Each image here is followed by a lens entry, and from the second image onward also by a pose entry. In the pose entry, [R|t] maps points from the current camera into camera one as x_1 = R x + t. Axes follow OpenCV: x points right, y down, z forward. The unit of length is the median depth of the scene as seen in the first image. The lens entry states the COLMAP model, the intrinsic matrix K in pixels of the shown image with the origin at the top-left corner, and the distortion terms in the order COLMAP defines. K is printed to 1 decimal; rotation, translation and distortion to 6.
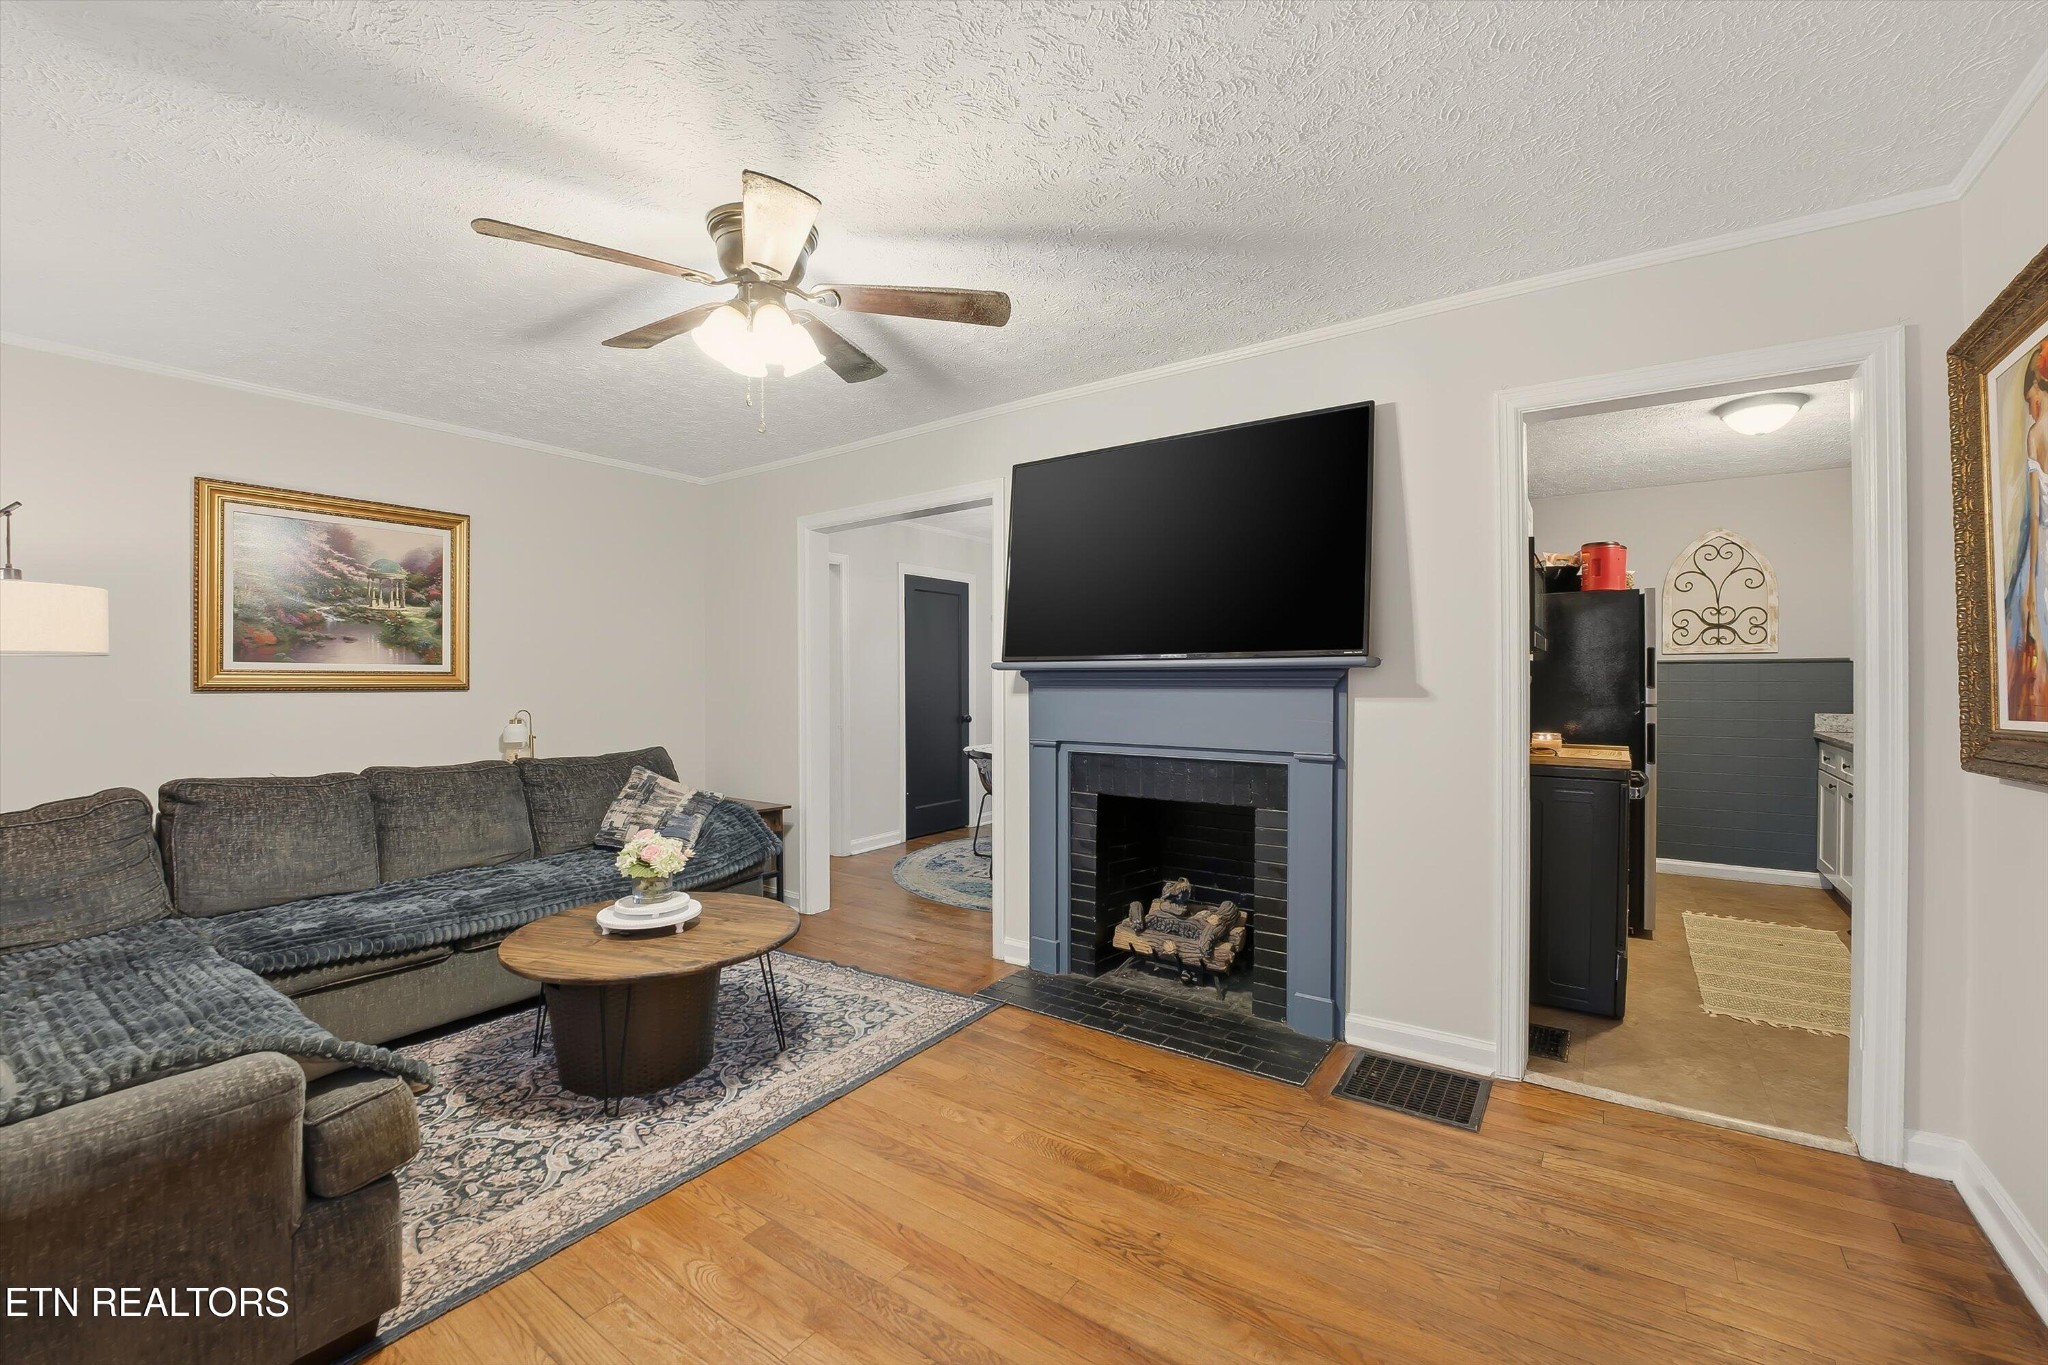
lens RADIAL K [[850.6, 0, 1017.0], [0, 850.6, 690.6], [0, 0, 1]] dist [-0.023460, 0.000088]
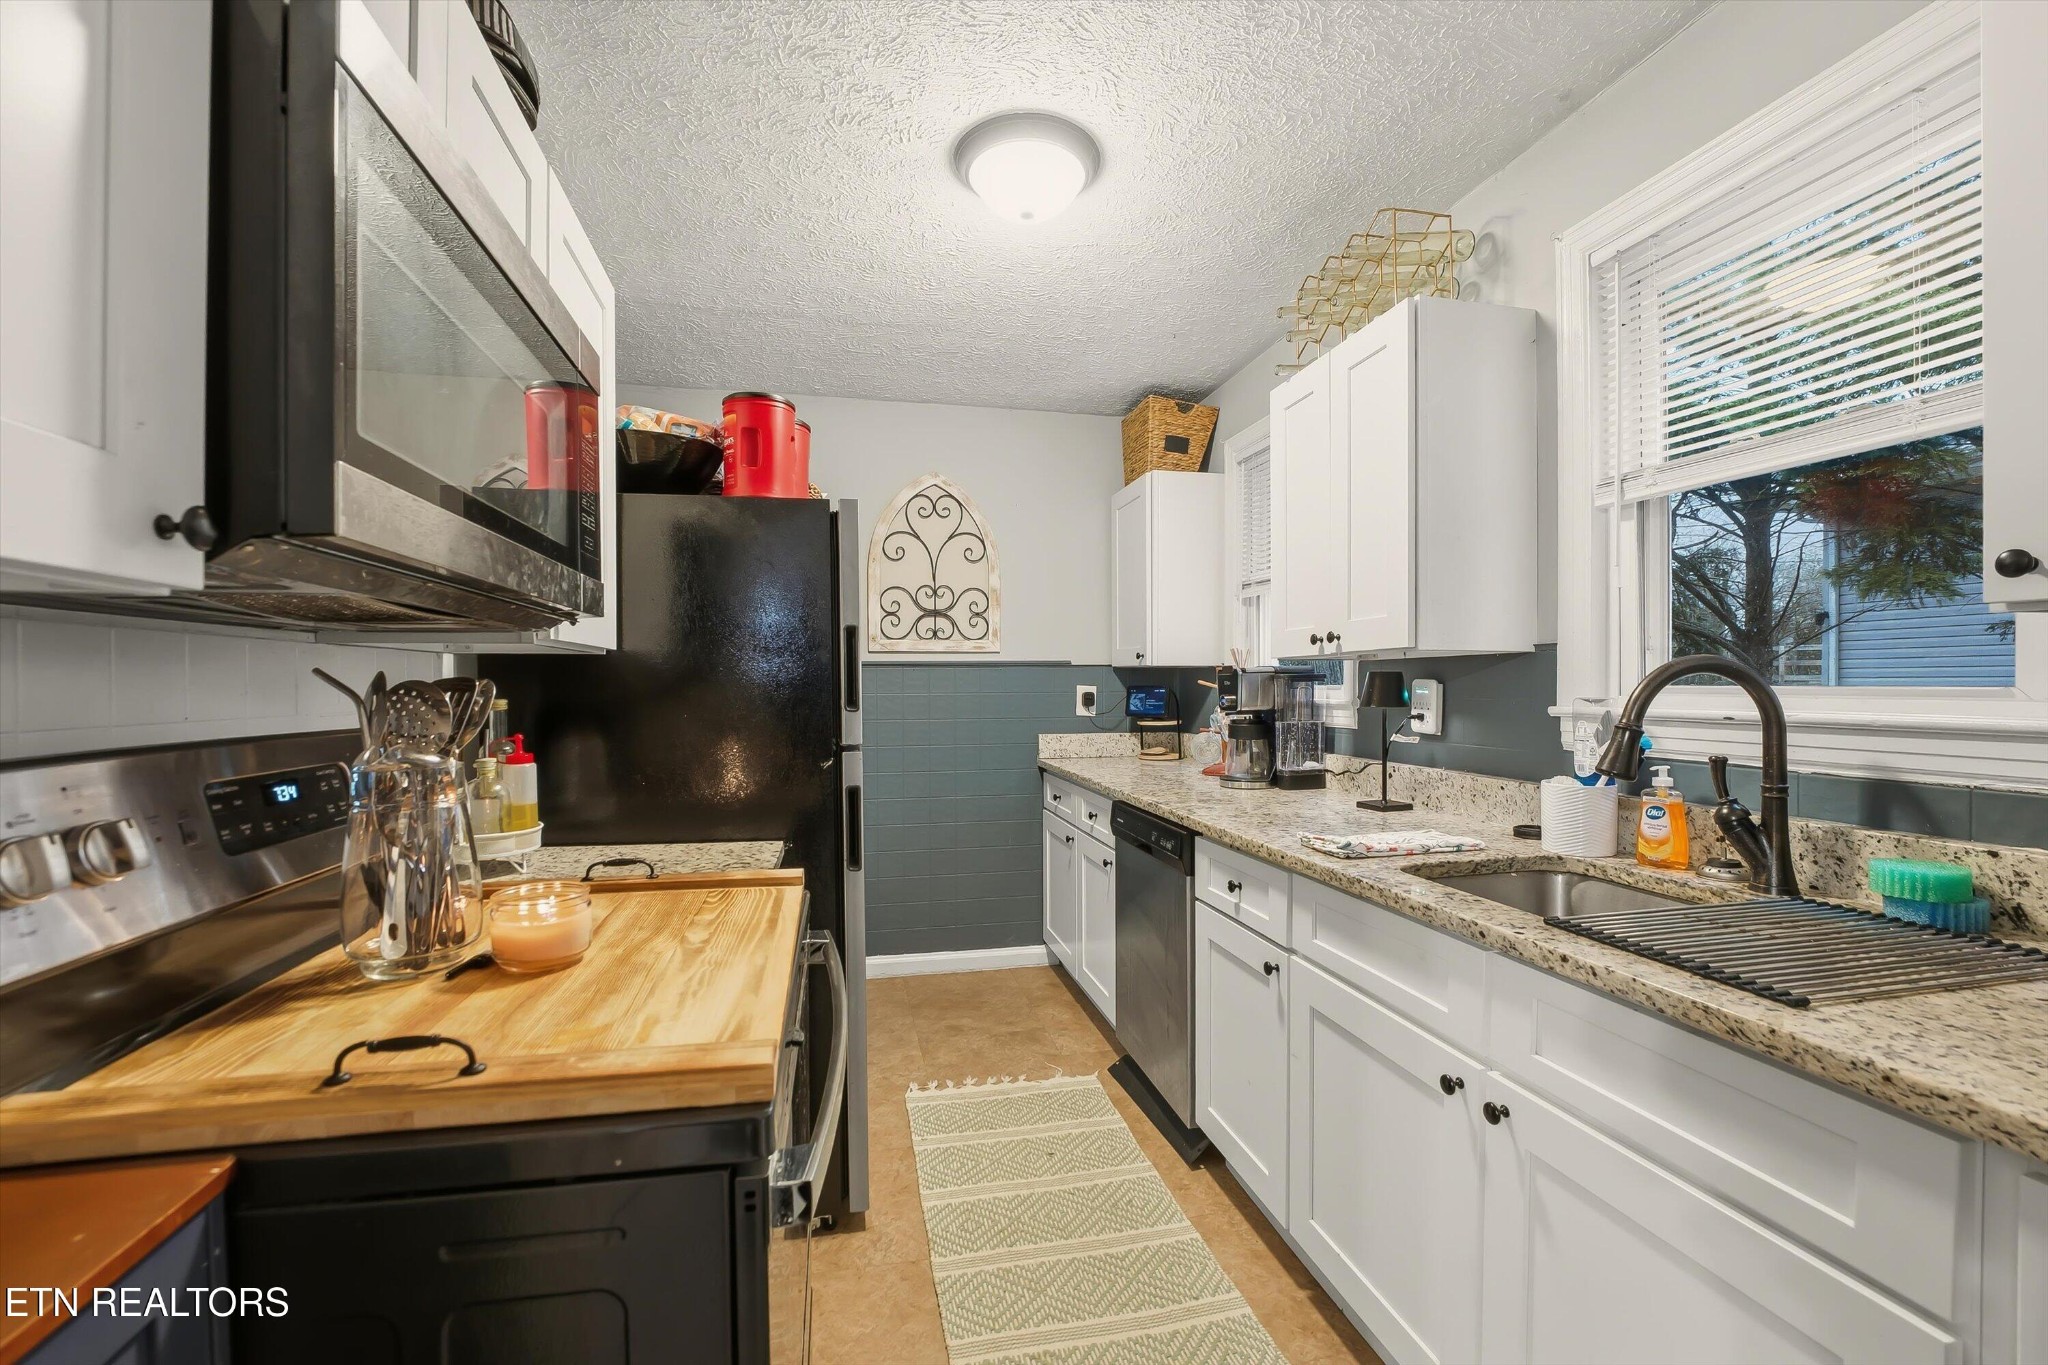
lens RADIAL K [[850.6, 0, 1017.0], [0, 850.6, 690.6], [0, 0, 1]] dist [-0.023460, 0.000088]
pose [[0.673703, -0.006017, 0.738978, 0.533826], [0.011881, 0.999926, -0.002689, -0.014305], [-0.738907, 0.010591, 0.673724, 0.700324]]
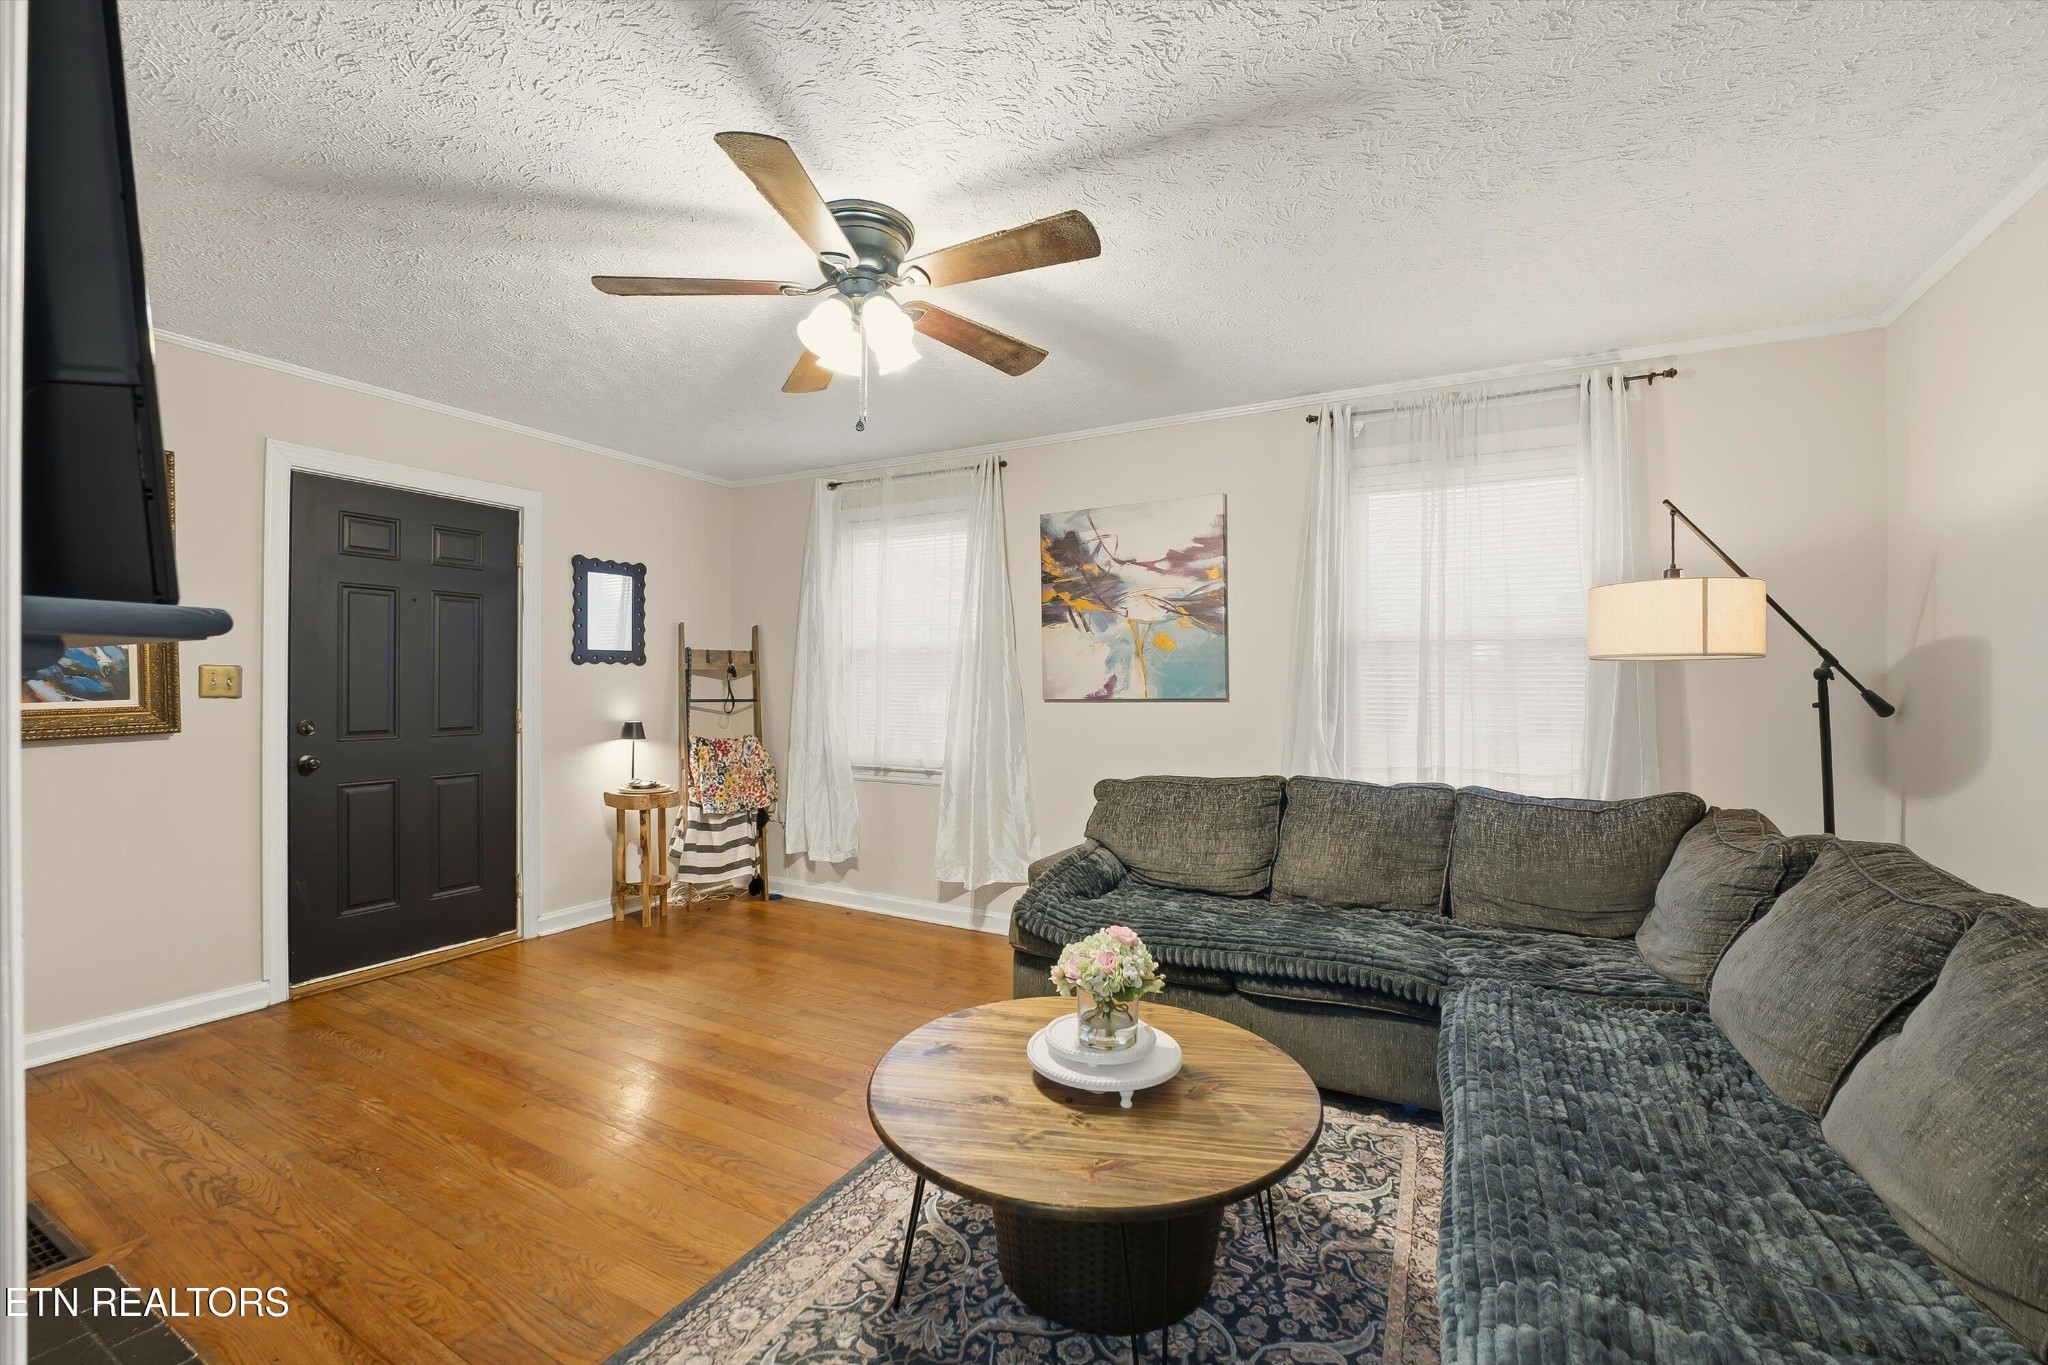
lens RADIAL K [[850.6, 0, 1017.0], [0, 850.6, 690.6], [0, 0, 1]] dist [-0.023460, 0.000088]
pose [[-0.992479, -0.003002, -0.122377, -0.241501], [-0.005384, 0.999802, 0.019138, -0.013265], [0.122295, 0.019653, -0.992299, 1.333336]]
